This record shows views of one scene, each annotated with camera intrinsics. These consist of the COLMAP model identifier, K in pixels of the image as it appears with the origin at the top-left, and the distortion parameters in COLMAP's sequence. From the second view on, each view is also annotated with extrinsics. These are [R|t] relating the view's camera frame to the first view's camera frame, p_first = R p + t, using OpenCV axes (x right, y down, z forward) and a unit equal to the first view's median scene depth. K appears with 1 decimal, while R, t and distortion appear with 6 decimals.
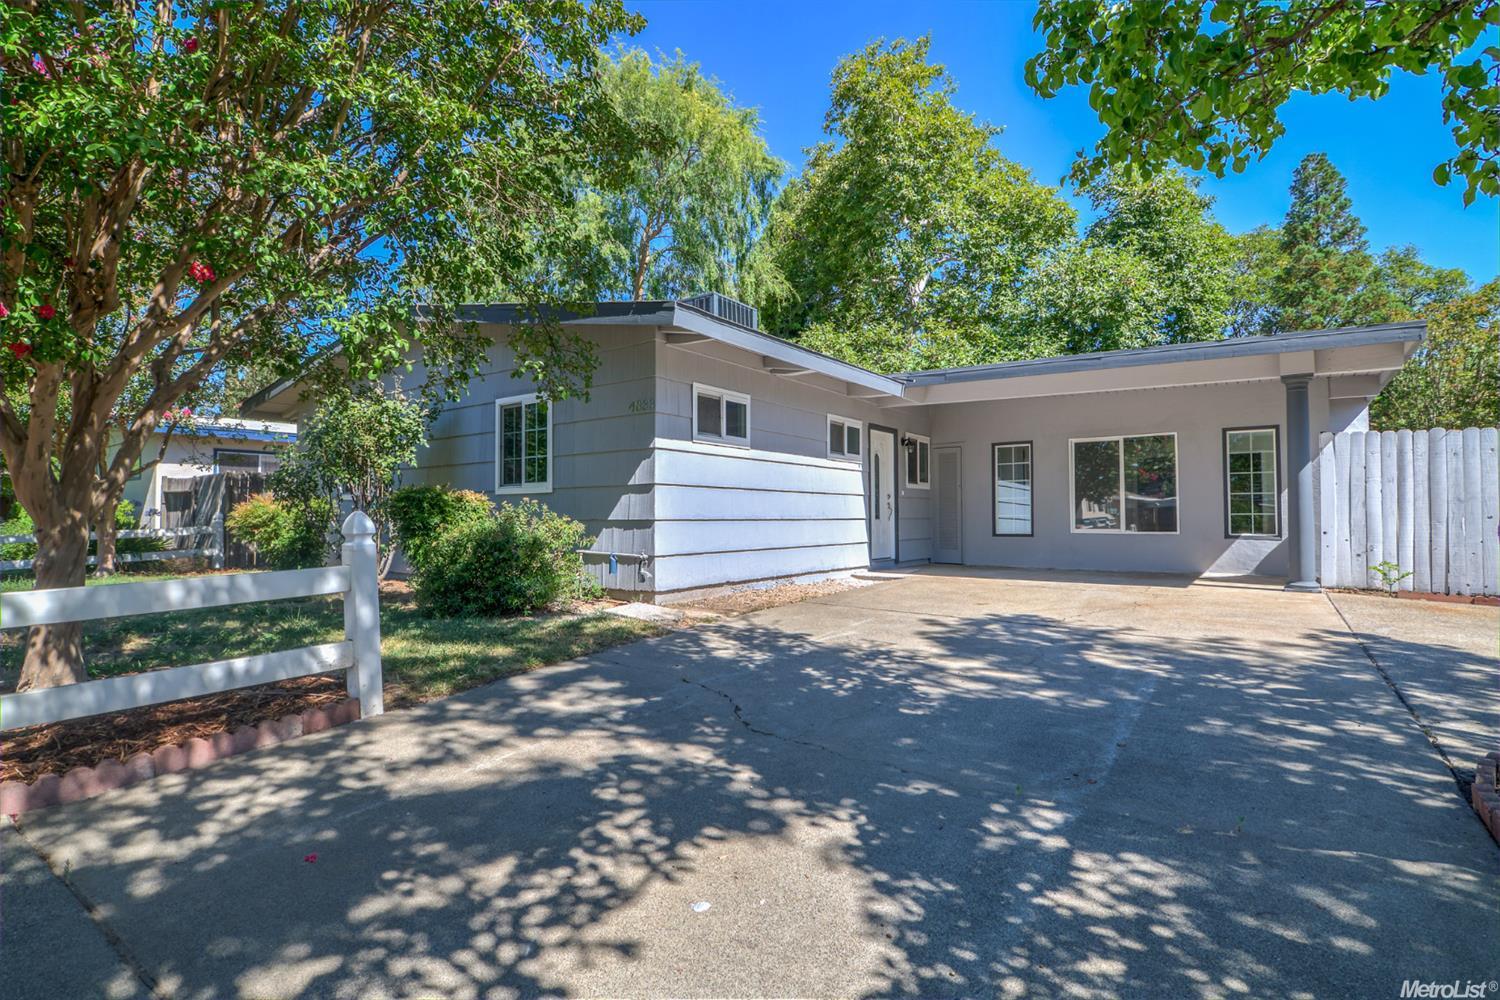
lens RADIAL K [[713.7, 0, 749.9], [0, 713.7, 498.7], [0, 0, 1]] dist [-0.033378, -0.001260]
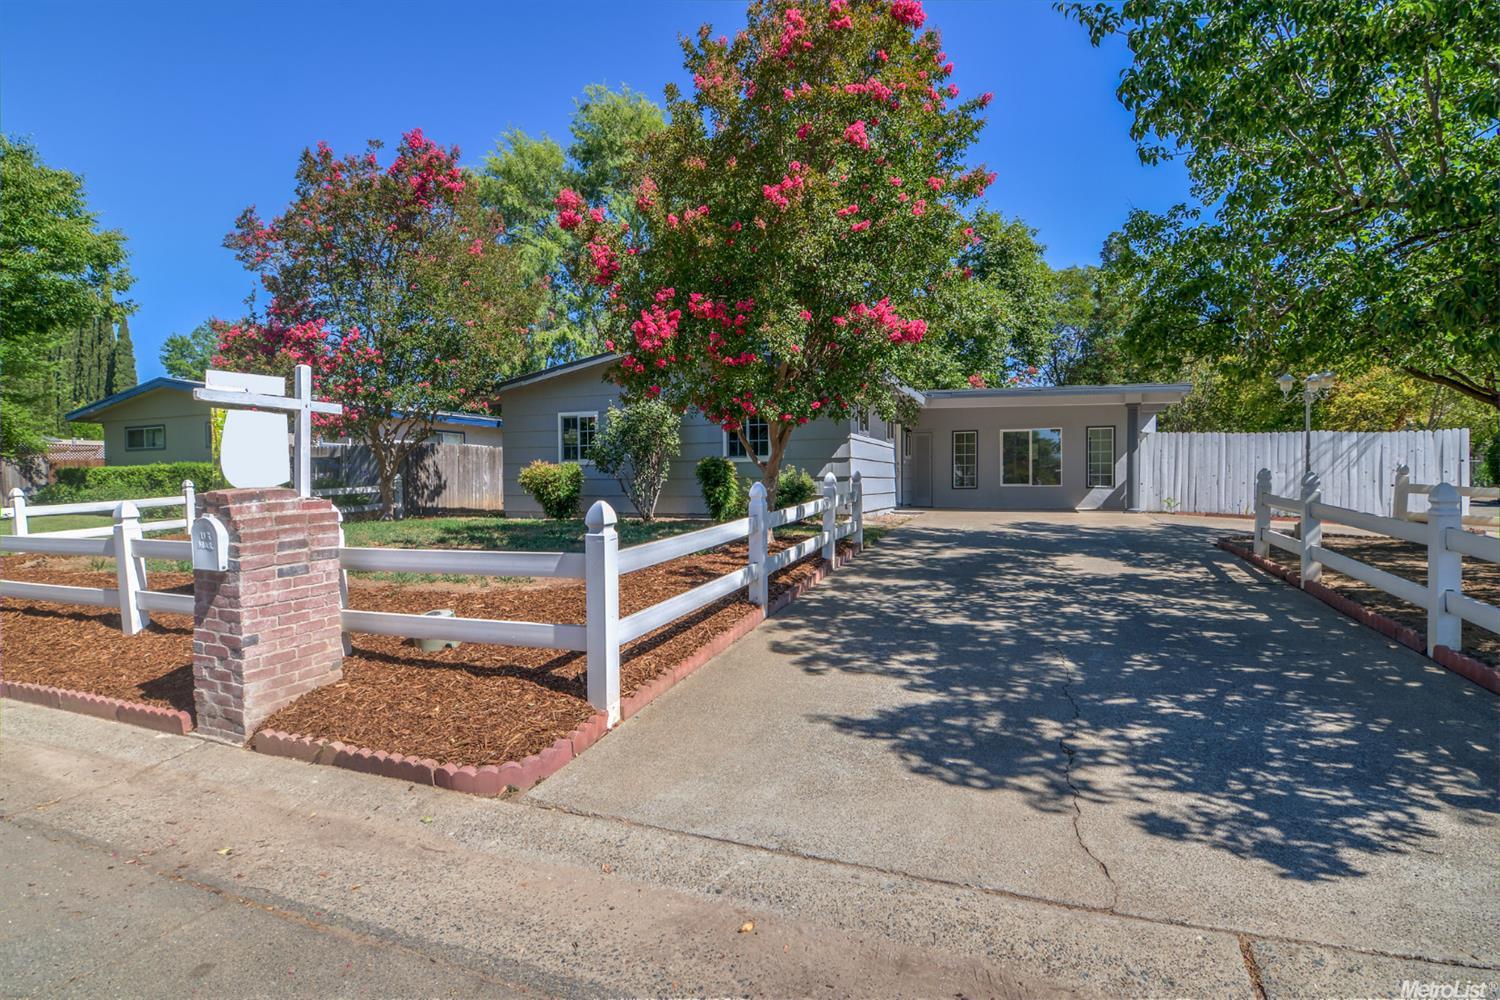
lens RADIAL K [[713.7, 0, 750.3], [0, 713.7, 498.1], [0, 0, 1]] dist [-0.033378, -0.001260]
pose [[0.967378, -0.008702, 0.253189, -0.536787], [-0.003535, 0.998849, 0.047836, -0.001567], [-0.253314, -0.047171, 0.966233, -0.463626]]
